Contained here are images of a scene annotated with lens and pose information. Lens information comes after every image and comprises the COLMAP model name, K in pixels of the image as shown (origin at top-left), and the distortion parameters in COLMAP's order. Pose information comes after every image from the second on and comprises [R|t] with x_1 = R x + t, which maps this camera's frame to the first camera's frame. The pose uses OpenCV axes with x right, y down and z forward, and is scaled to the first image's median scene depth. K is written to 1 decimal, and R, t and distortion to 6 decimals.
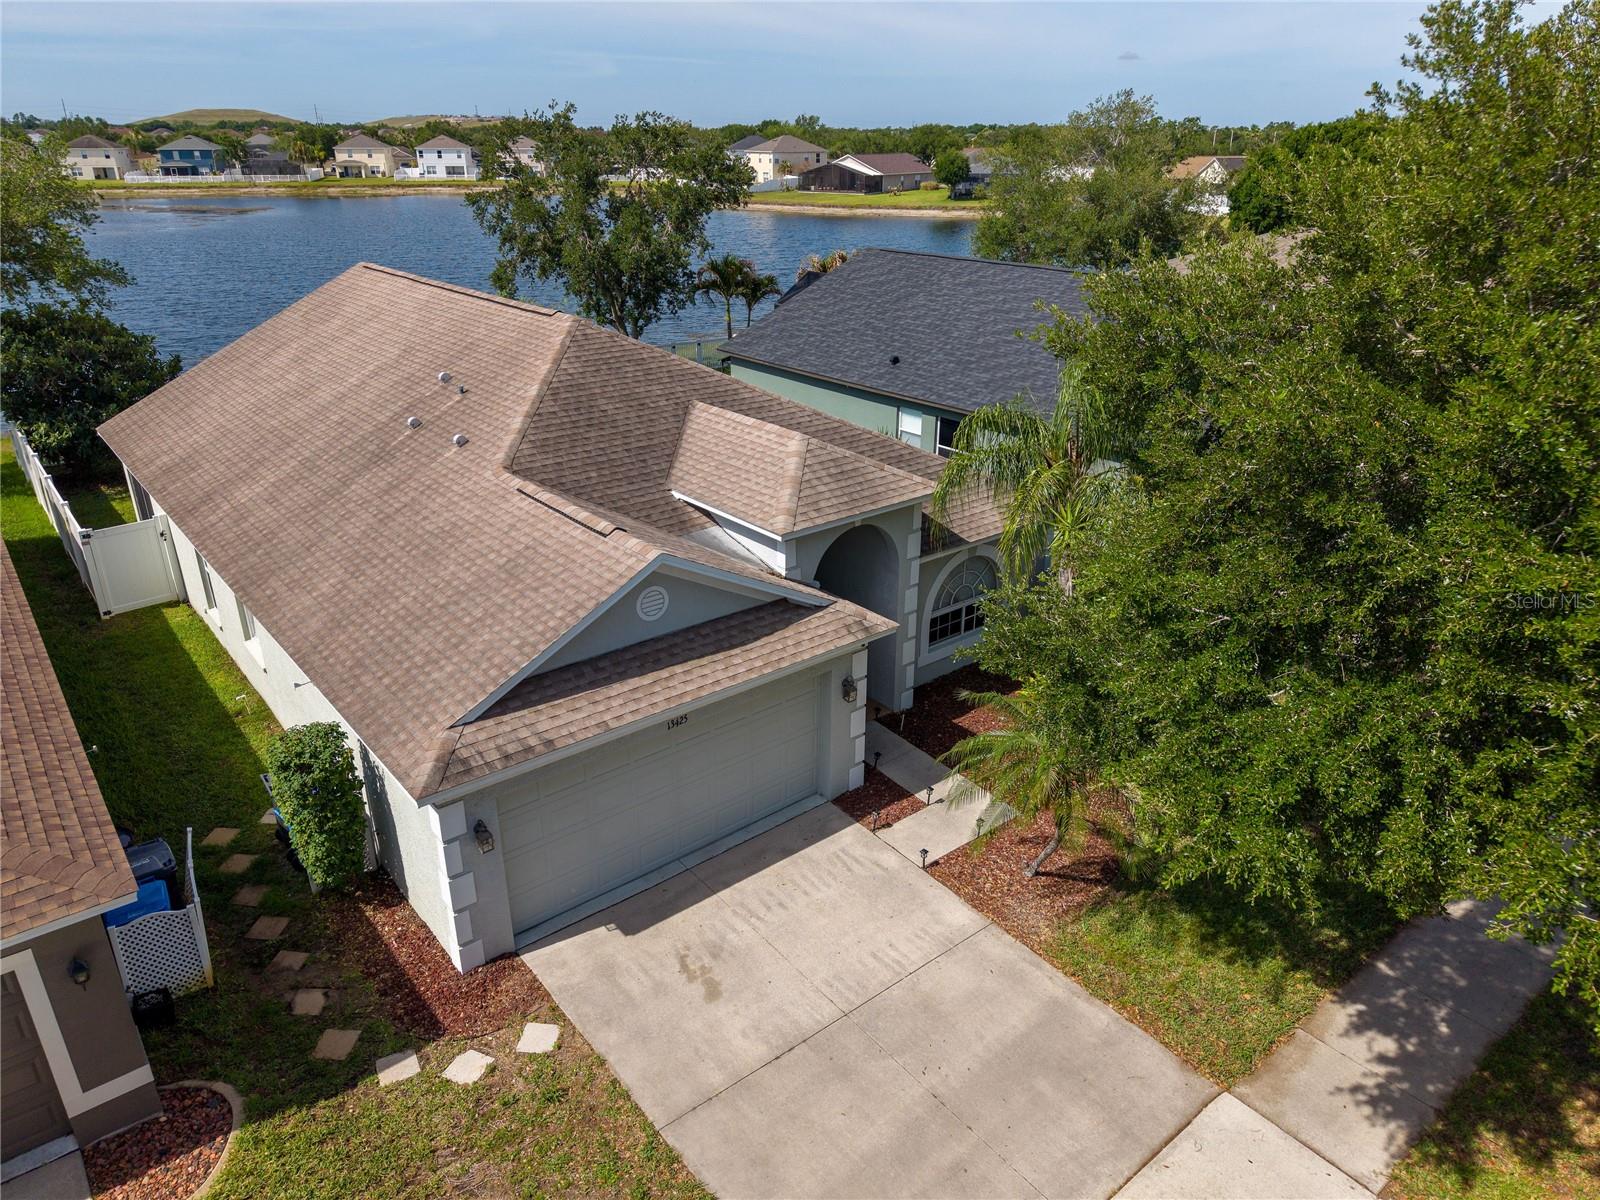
lens RADIAL K [[1073.3, 0, 796.1], [0, 1073.3, 618.3], [0, 0, 1]] dist [0.030594, -0.029532]
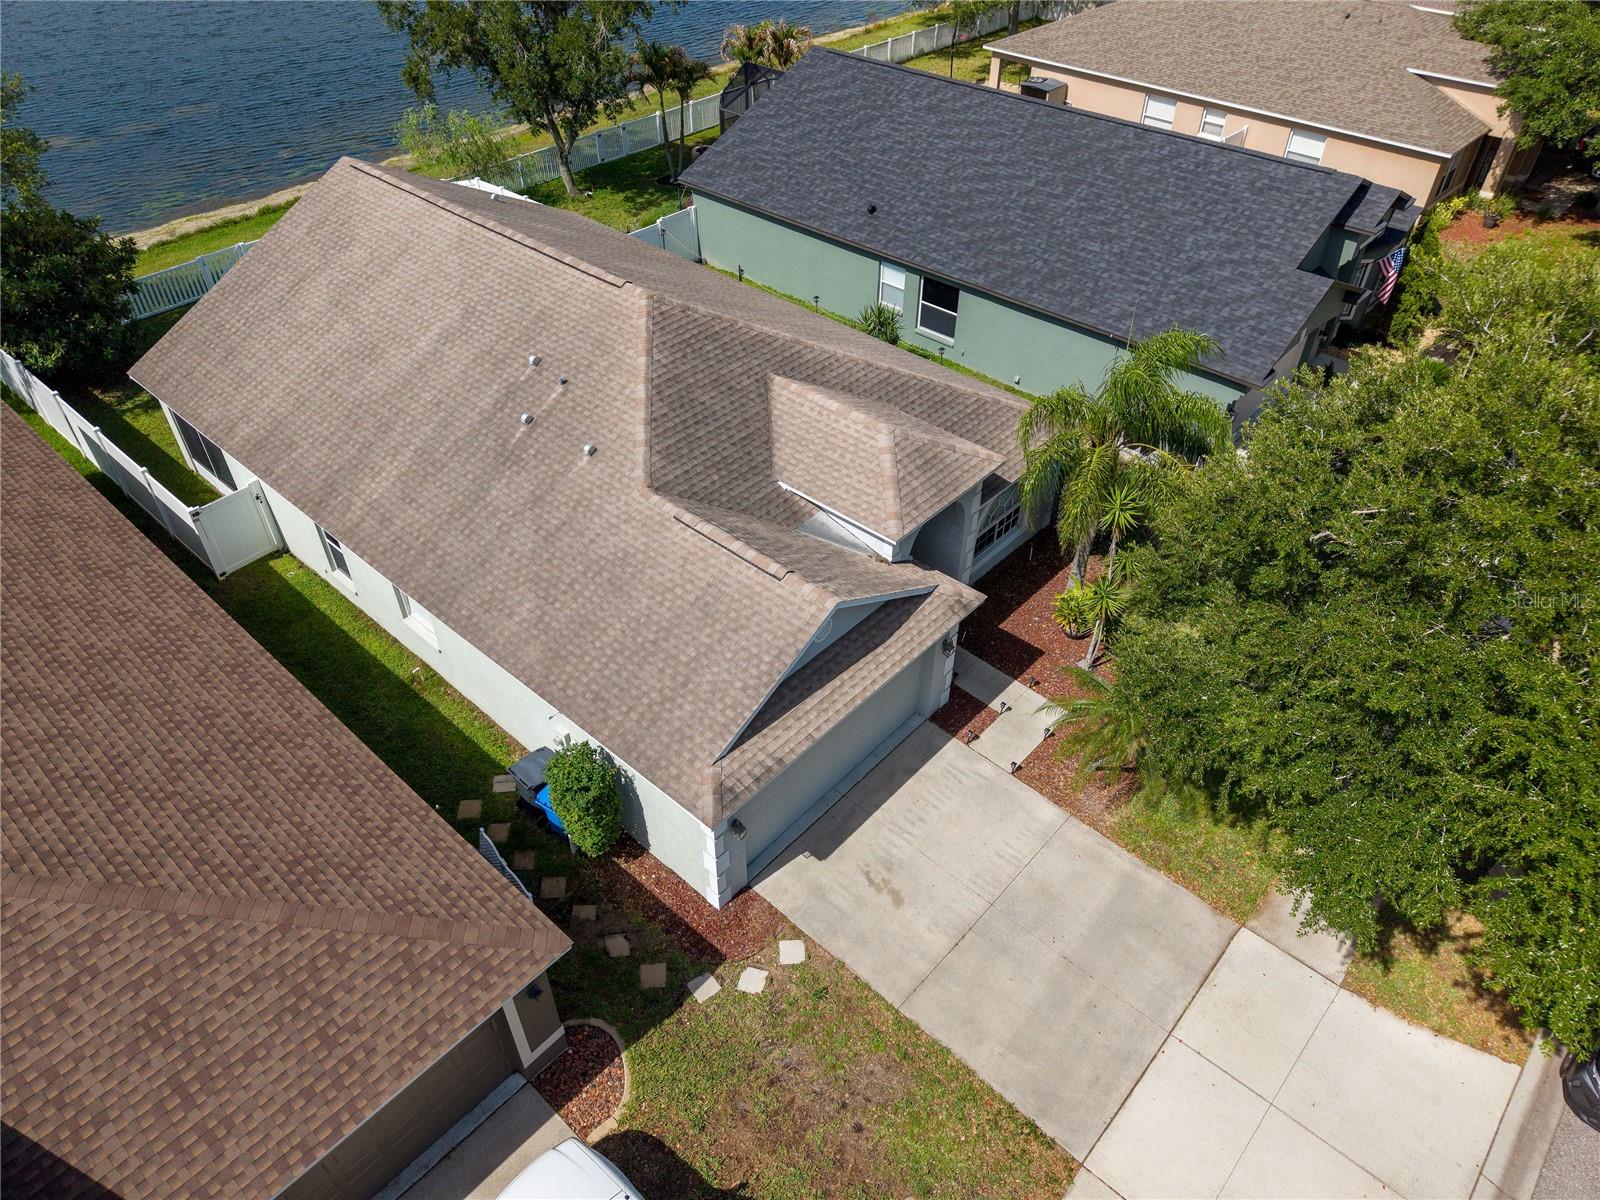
lens RADIAL K [[1090.3, 0, 800.0], [0, 1090.3, 600.0], [0, 0, 1]] dist [0.050952, -0.077422]
pose [[0.987899, -0.101831, 0.116987, -0.306007], [0.063601, 0.953916, 0.293258, -0.427226], [-0.141459, -0.282269, 0.948849, -0.227945]]
